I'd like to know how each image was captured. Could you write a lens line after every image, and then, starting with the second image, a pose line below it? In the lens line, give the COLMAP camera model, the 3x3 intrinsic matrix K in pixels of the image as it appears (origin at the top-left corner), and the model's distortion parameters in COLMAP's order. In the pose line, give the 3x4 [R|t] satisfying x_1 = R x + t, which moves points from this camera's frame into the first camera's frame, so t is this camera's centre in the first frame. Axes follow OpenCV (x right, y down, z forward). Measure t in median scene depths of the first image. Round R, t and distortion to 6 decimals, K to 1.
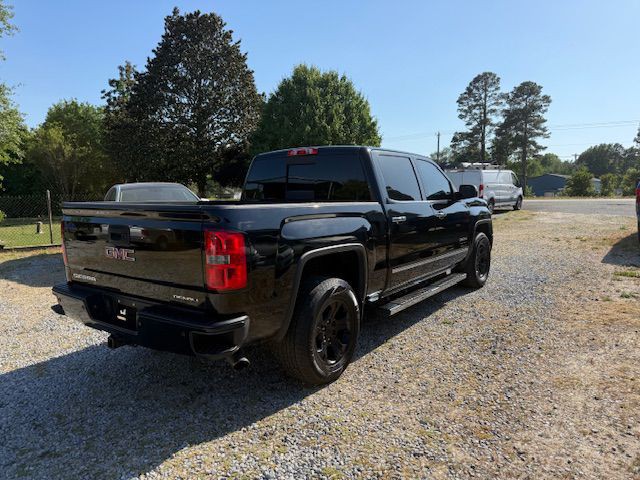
lens RADIAL K [[452.7, 0, 319.7], [0, 452.7, 240.4], [0, 0, 1]] dist [0.036462, -0.044423]
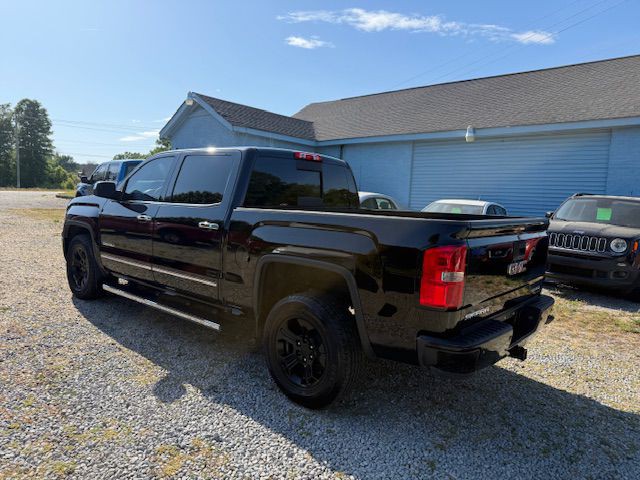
lens RADIAL K [[452.7, 0, 316.8], [0, 452.7, 244.6], [0, 0, 1]] dist [0.036462, -0.044423]
pose [[0.081704, -0.094655, 0.992152, -0.686751], [0.060467, 0.994117, 0.089863, -0.065834], [-0.994821, 0.052651, 0.086947, 0.627652]]
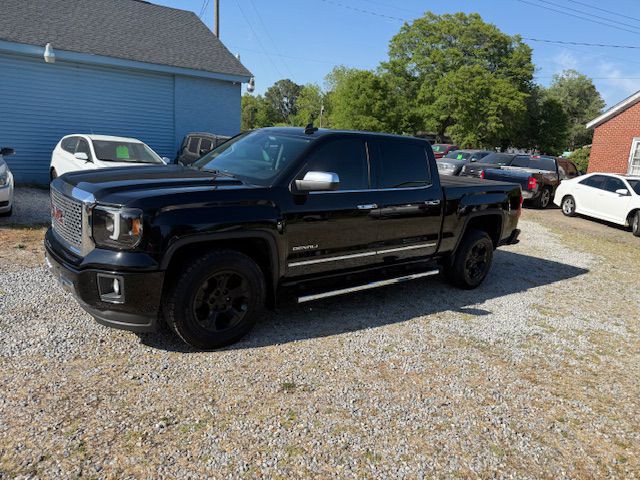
lens RADIAL K [[452.7, 0, 316.5], [0, 452.7, 242.5], [0, 0, 1]] dist [0.036462, -0.044423]
pose [[-0.966769, -0.113798, 0.228927, -0.117904], [-0.036962, 0.948275, 0.315290, -0.217286], [-0.252965, 0.296351, -0.920970, 1.589183]]
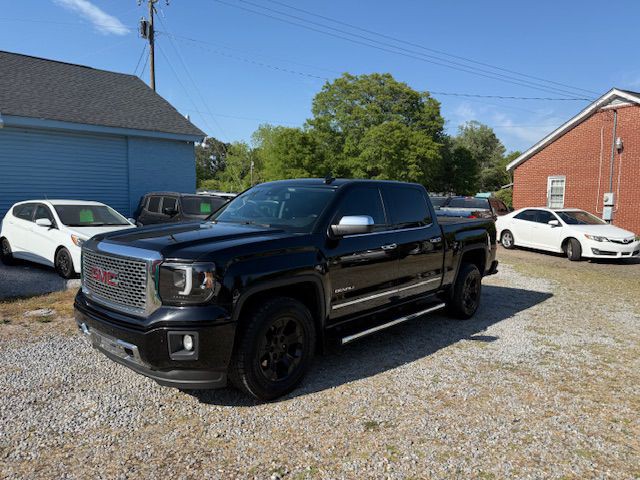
lens RADIAL K [[452.7, 0, 319.8], [0, 452.7, 242.4], [0, 0, 1]] dist [0.036462, -0.044423]
pose [[-0.996541, -0.015525, 0.081637, 0.019222], [0.001361, 0.979212, 0.202834, -0.211212], [-0.083089, 0.202243, -0.975804, 1.641230]]
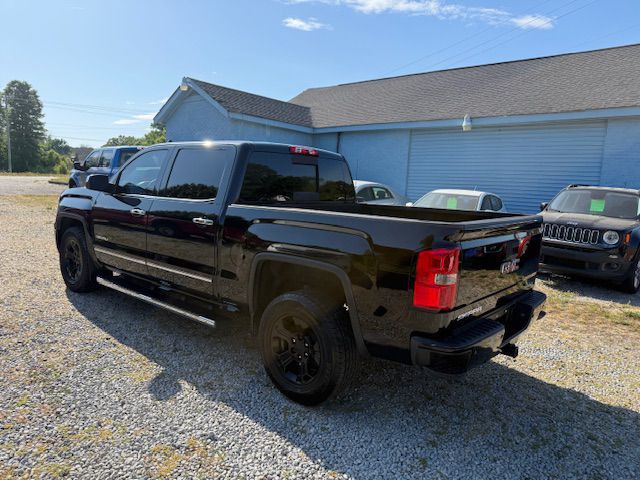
lens RADIAL K [[452.7, 0, 323.7], [0, 452.7, 244.9], [0, 0, 1]] dist [0.036462, -0.044423]
pose [[0.060883, -0.127092, 0.990021, -0.684902], [0.055720, 0.990747, 0.123758, -0.079598], [-0.996588, 0.047629, 0.067401, 0.624765]]
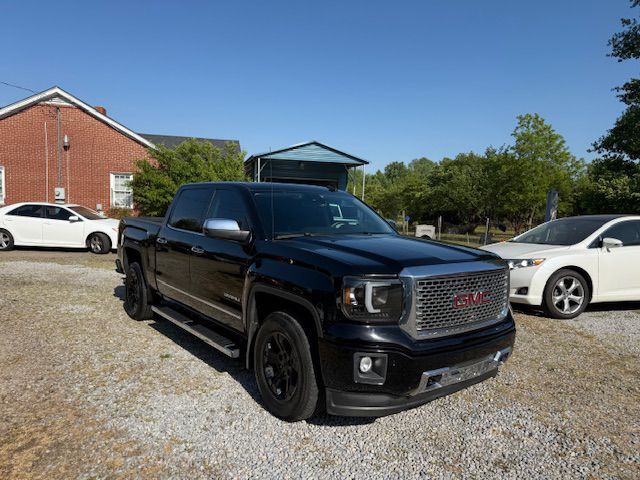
lens RADIAL K [[452.7, 0, 322.8], [0, 452.7, 243.9], [0, 0, 1]] dist [0.036462, -0.044423]
pose [[-0.249199, 0.079414, -0.965191, 0.826095], [-0.136217, 0.983850, 0.116119, -0.155849], [0.958825, 0.160412, -0.234357, 1.095512]]
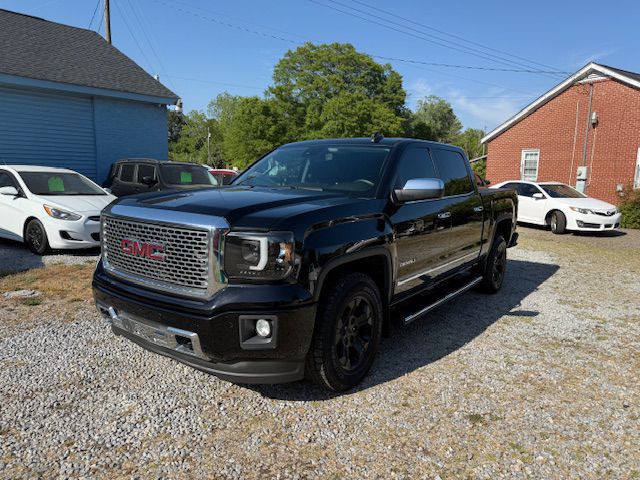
lens RADIAL K [[452.7, 0, 318.6], [0, 452.7, 243.5], [0, 0, 1]] dist [0.036462, -0.044423]
pose [[-0.999795, -0.014433, -0.014175, 0.152724], [-0.017598, 0.966103, 0.257556, -0.182950], [0.009978, 0.257753, -0.966159, 1.565001]]
